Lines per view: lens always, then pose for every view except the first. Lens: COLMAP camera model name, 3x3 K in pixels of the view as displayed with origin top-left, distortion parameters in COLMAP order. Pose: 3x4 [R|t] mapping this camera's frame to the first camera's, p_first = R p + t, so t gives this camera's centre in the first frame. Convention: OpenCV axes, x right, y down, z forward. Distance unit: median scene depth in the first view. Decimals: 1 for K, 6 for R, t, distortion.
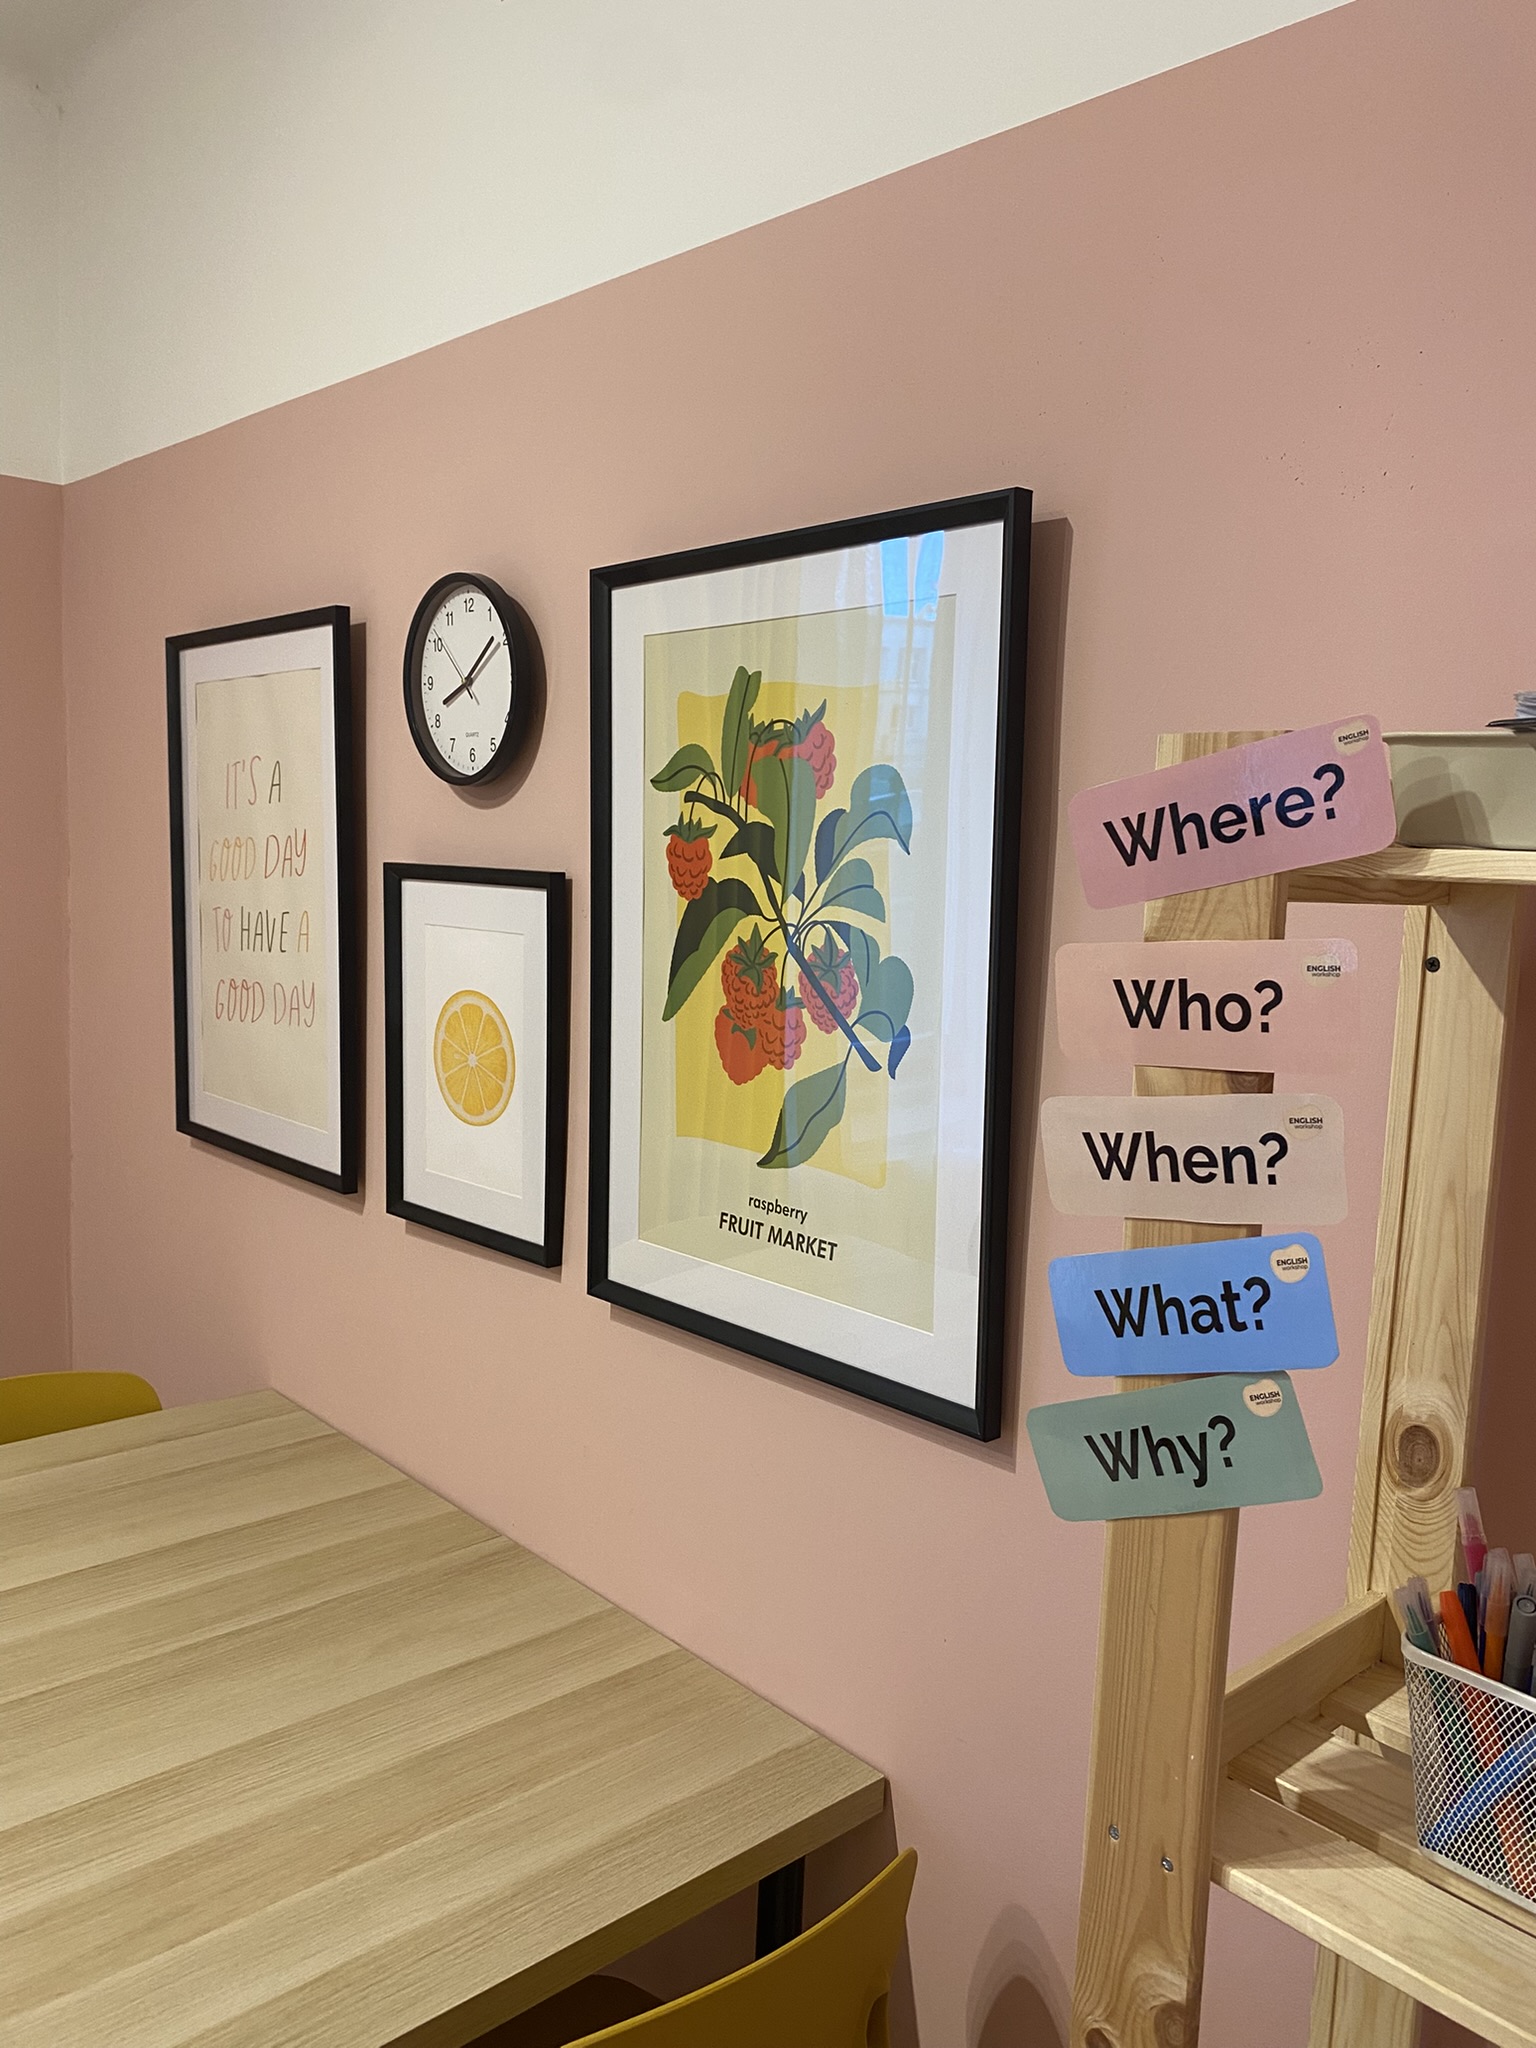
lens RADIAL K [[1543.5, 0, 770.6], [0, 1543.5, 1019.7], [0, 0, 1]] dist [0.009878, 0.000180]
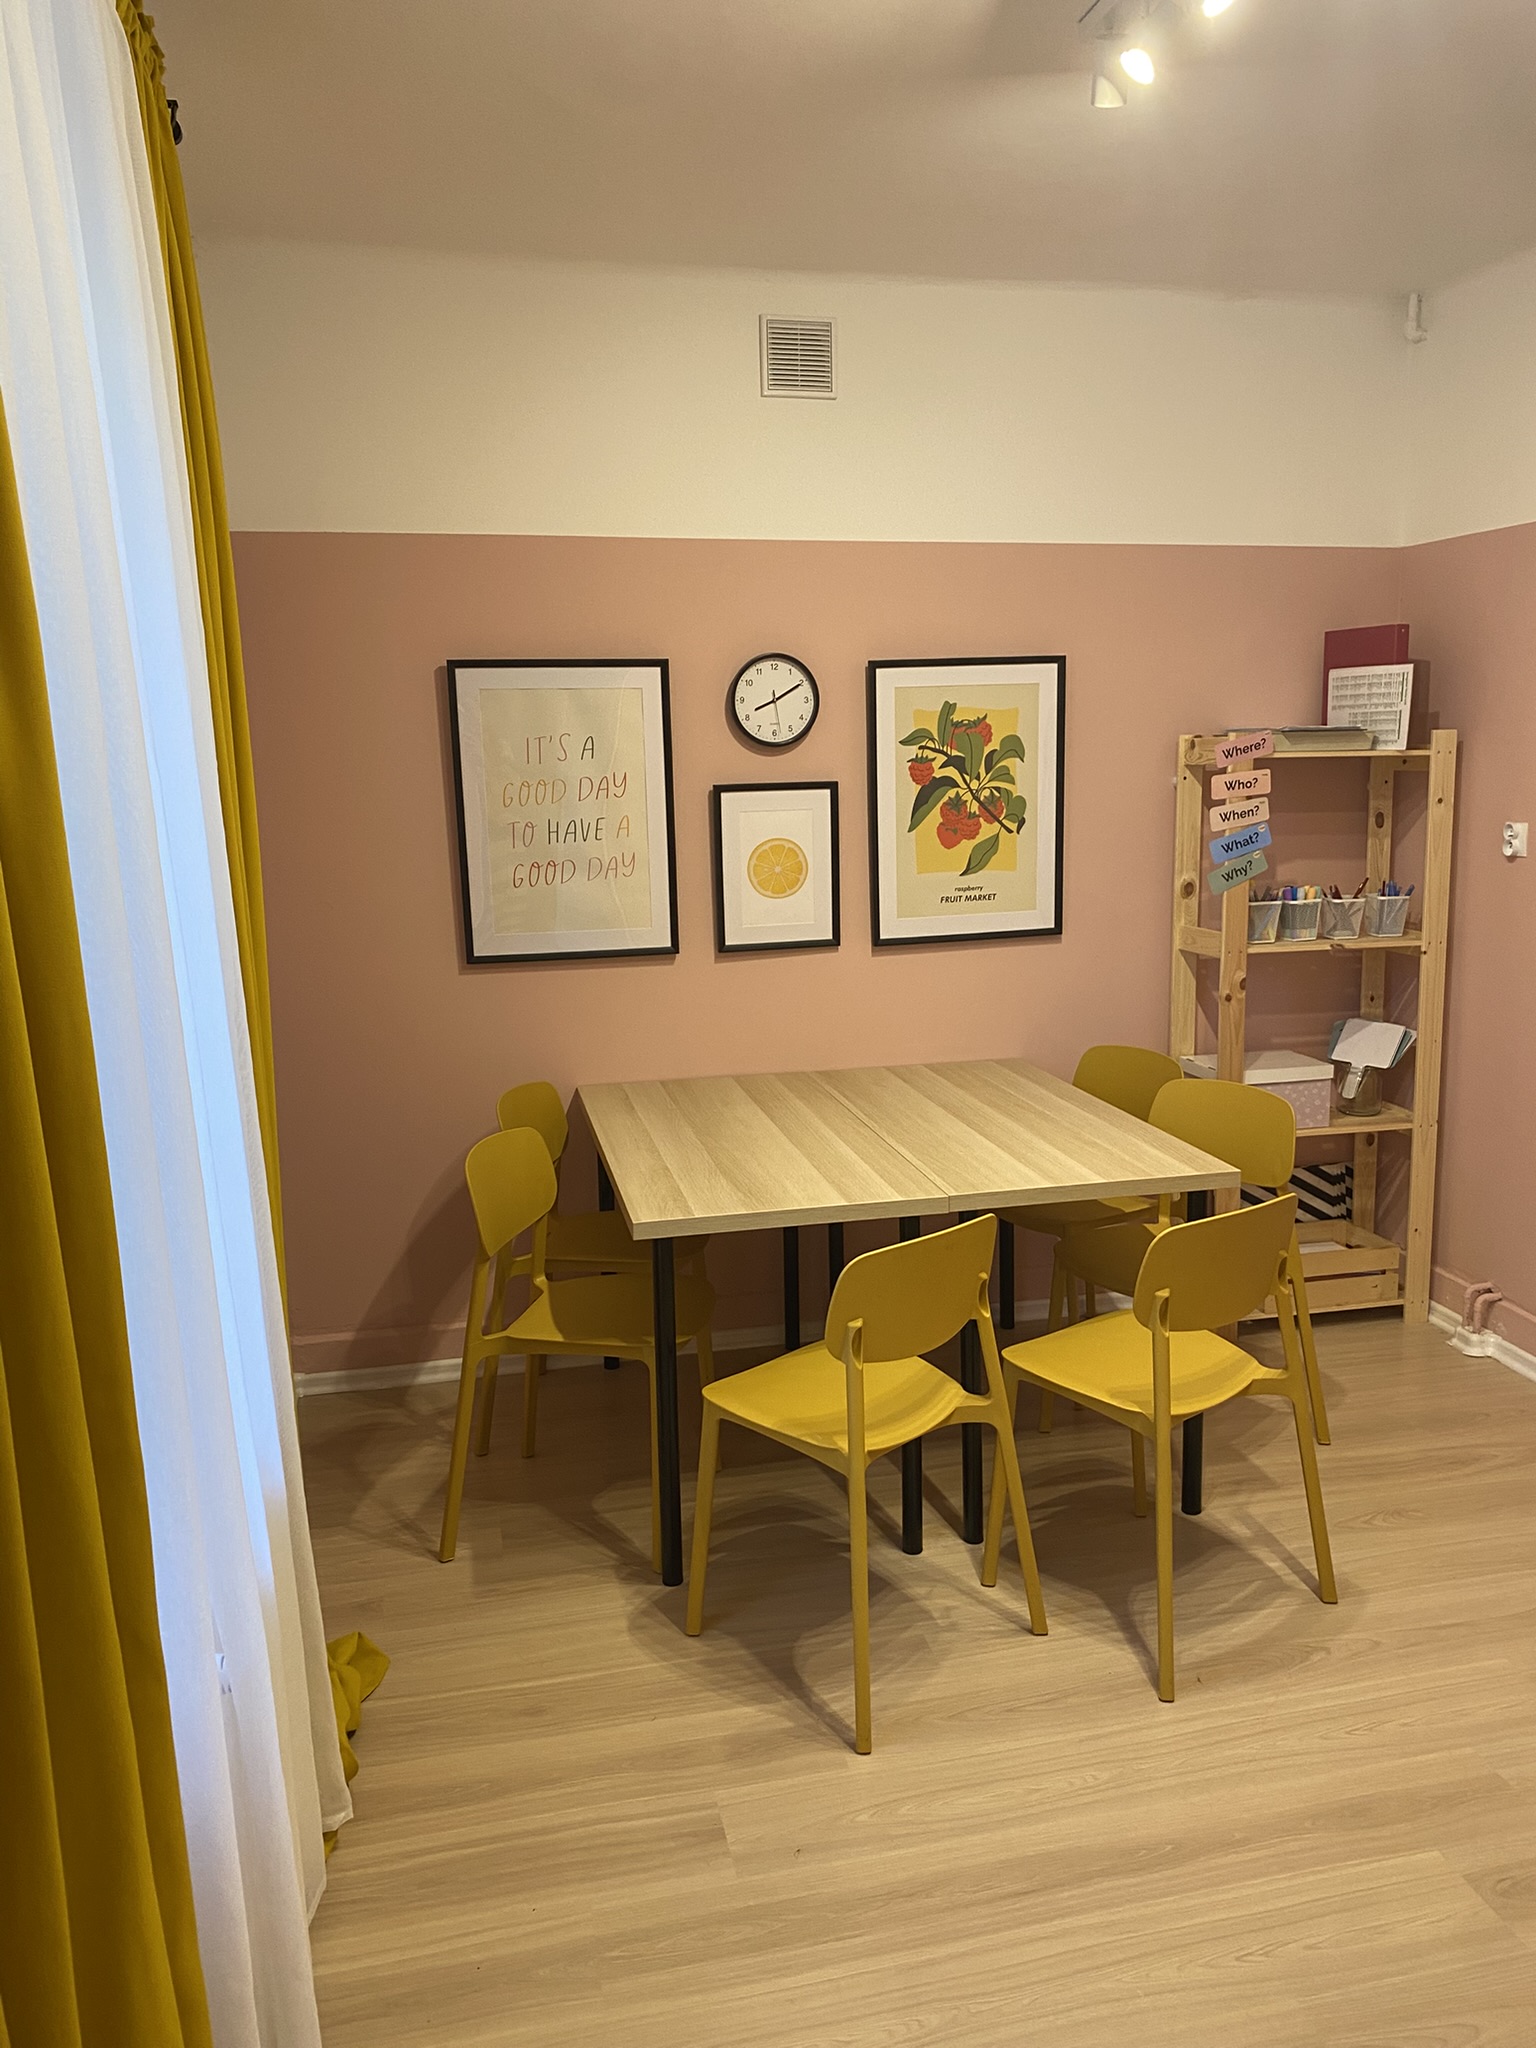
lens RADIAL K [[1543.5, 0, 770.9], [0, 1543.5, 1033.8], [0, 0, 1]] dist [0.009878, 0.000180]
pose [[0.519433, -0.203164, 0.830008, -2.687009], [0.138697, 0.978490, 0.152709, -0.107498], [-0.843180, 0.035798, 0.536438, -0.237320]]
